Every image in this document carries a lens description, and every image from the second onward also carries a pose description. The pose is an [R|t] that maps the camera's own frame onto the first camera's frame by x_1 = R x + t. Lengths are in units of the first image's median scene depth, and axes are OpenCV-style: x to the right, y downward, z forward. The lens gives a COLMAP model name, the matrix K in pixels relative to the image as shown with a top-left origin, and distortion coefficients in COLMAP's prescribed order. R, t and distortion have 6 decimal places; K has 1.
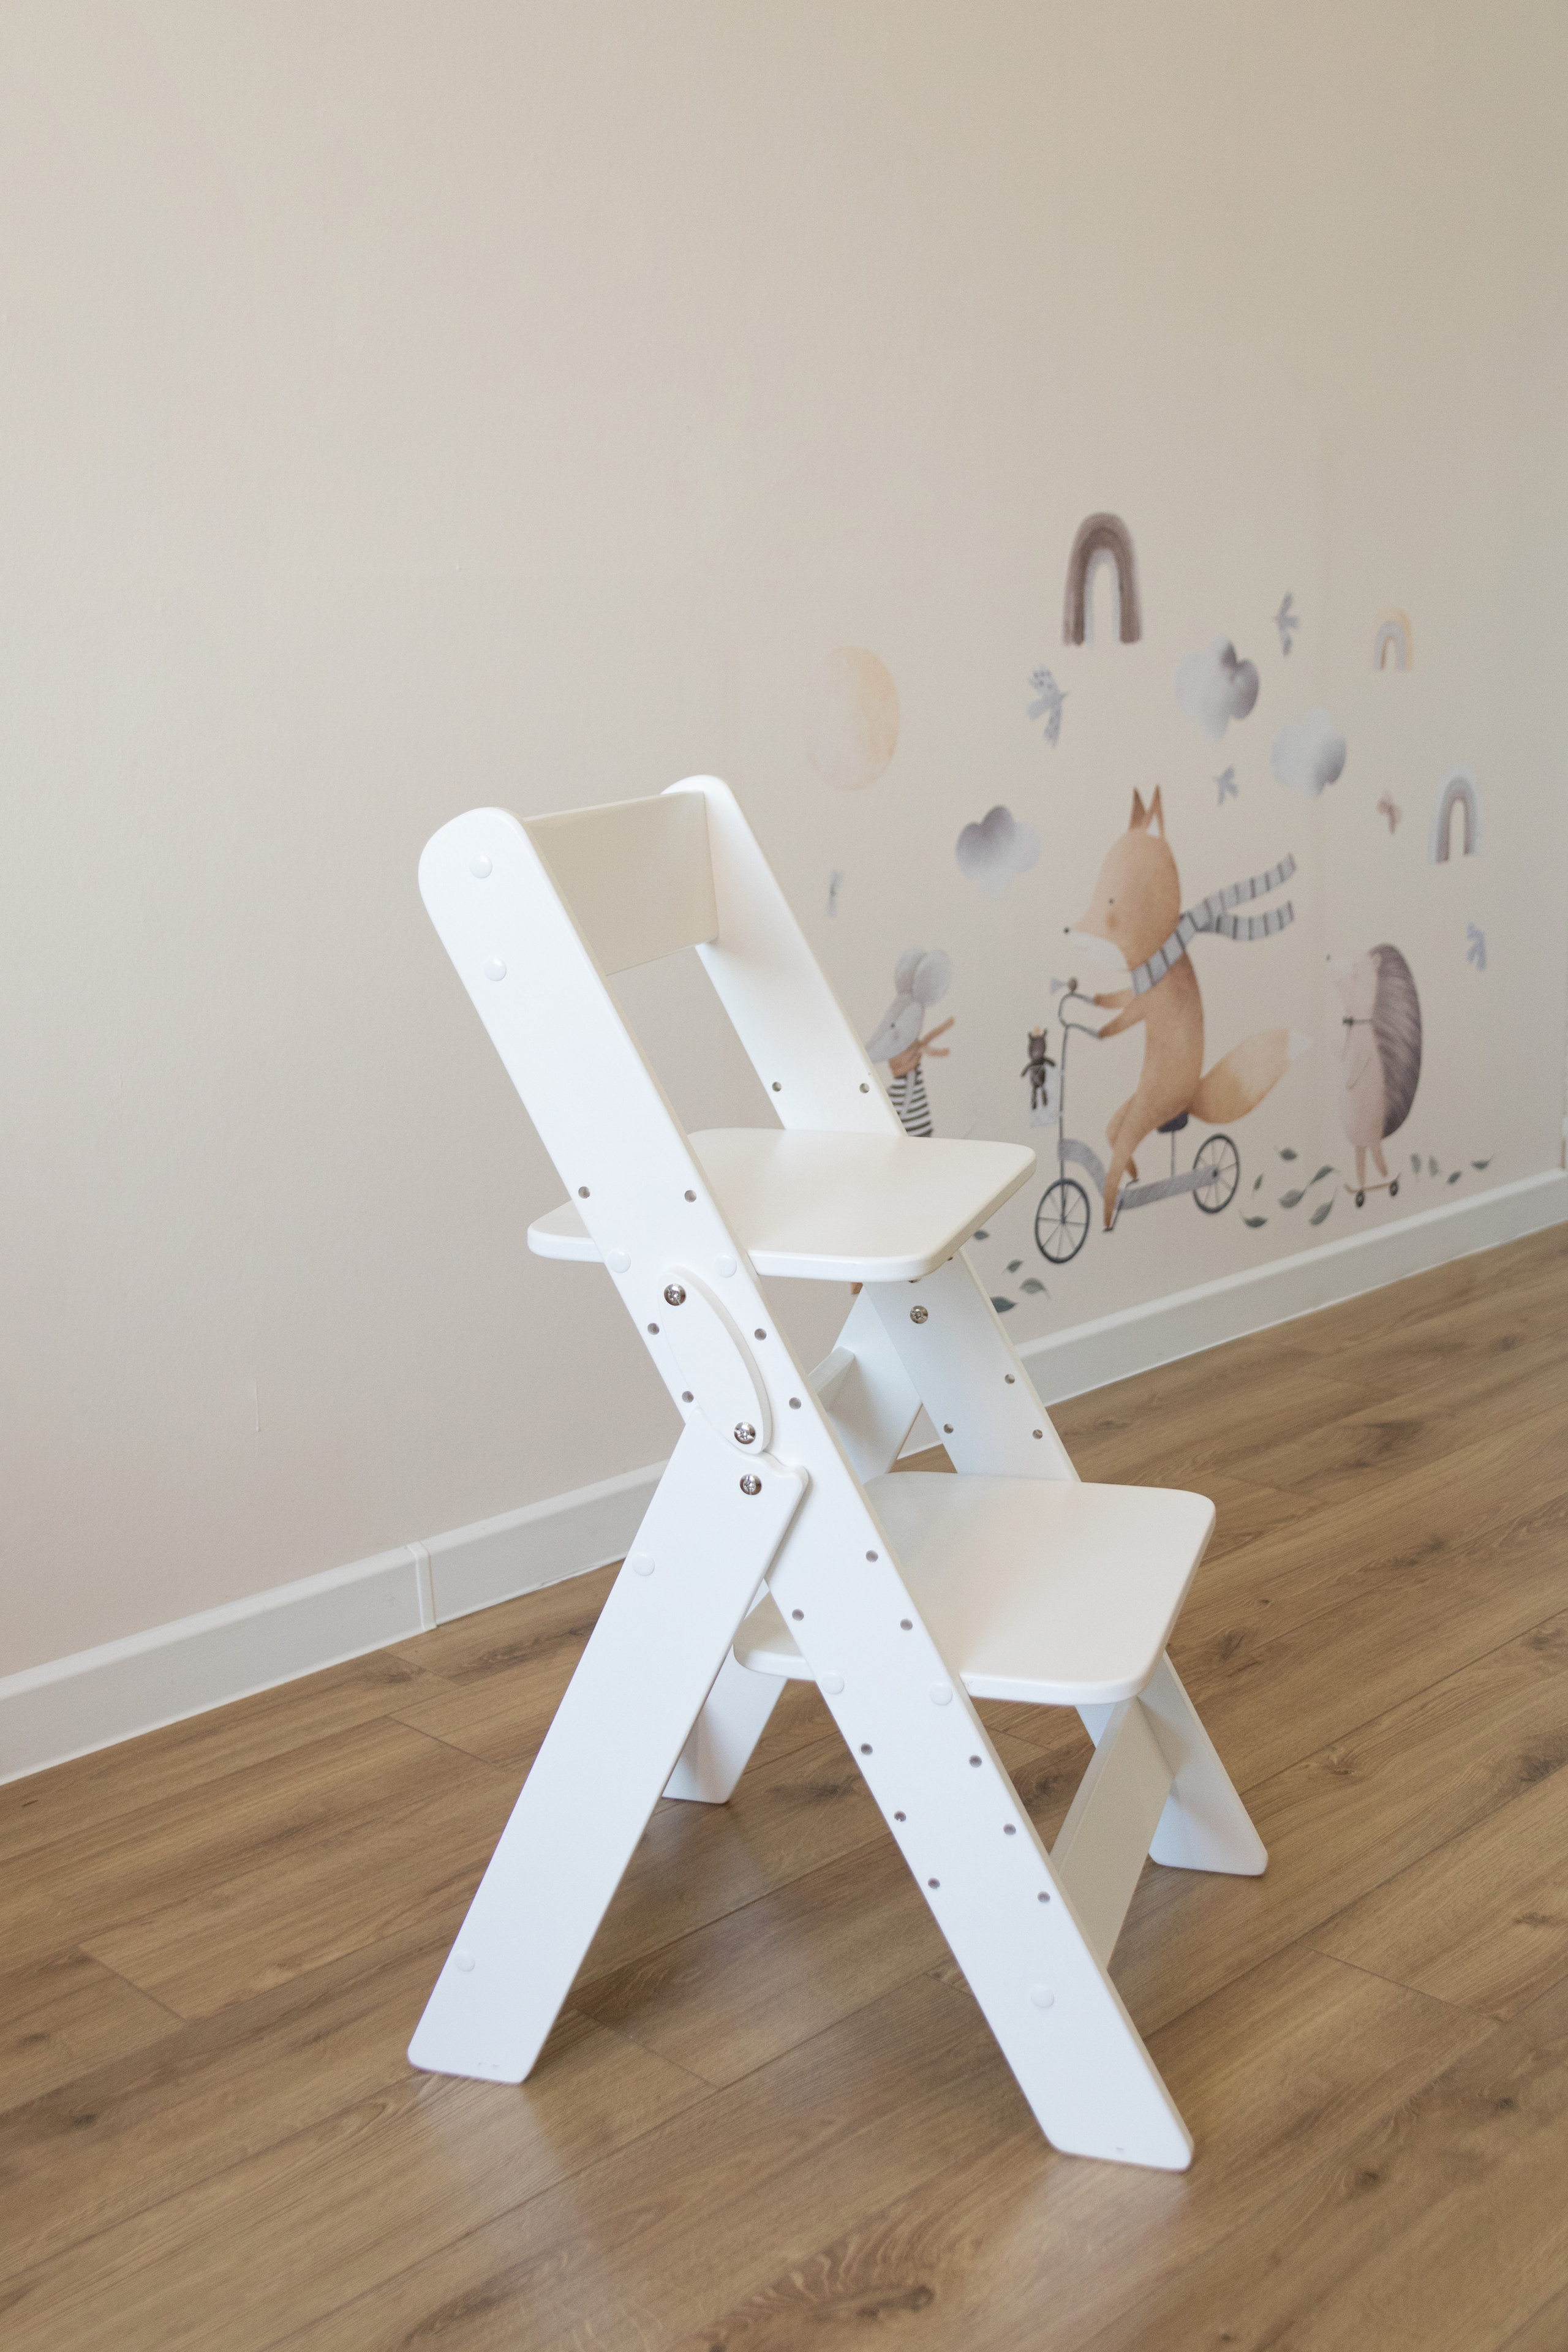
lens RADIAL K [[2232.4, 0, 788.1], [0, 2232.4, 1184.9], [0, 0, 1]] dist [0.010851, 0.000000]
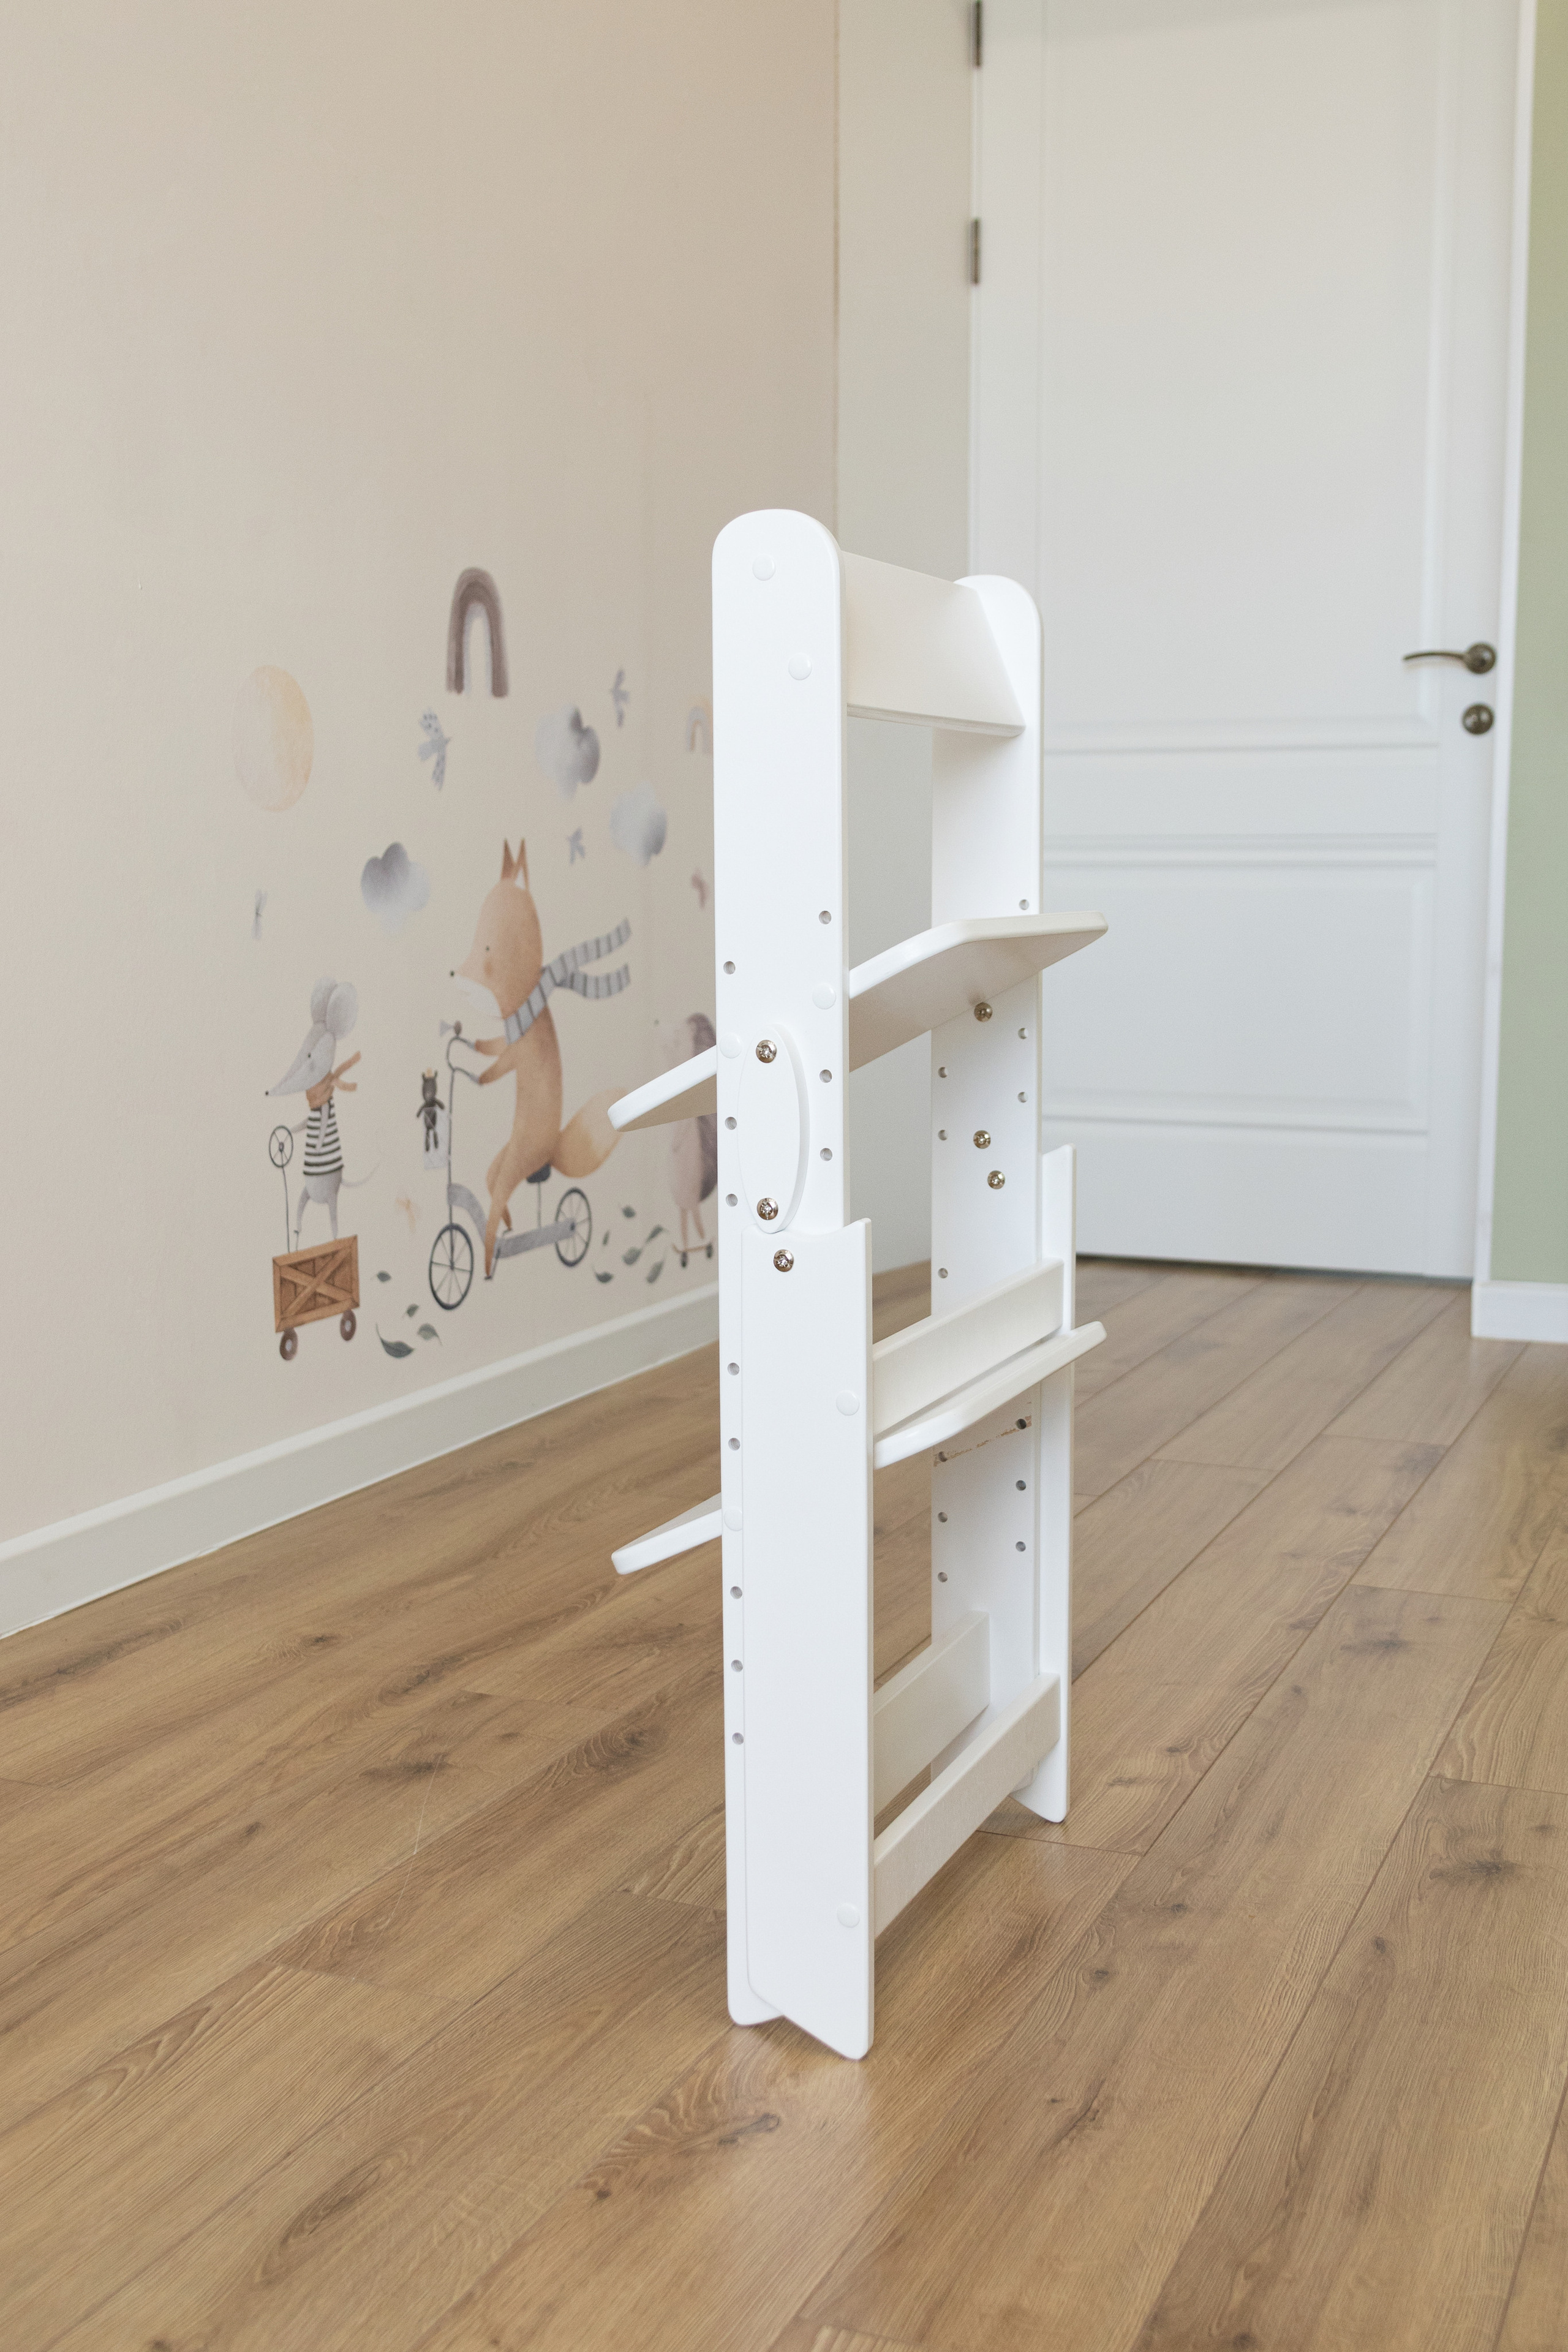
lens RADIAL K [[2283.6, 0, 779.8], [0, 2283.6, 1165.8], [0, 0, 1]] dist [-0.012890, 0.000000]
pose [[0.934895, -0.017648, 0.354484, -0.108154], [0.043117, 0.997013, -0.064079, 0.046609], [-0.352294, 0.075192, 0.932864, -0.002293]]
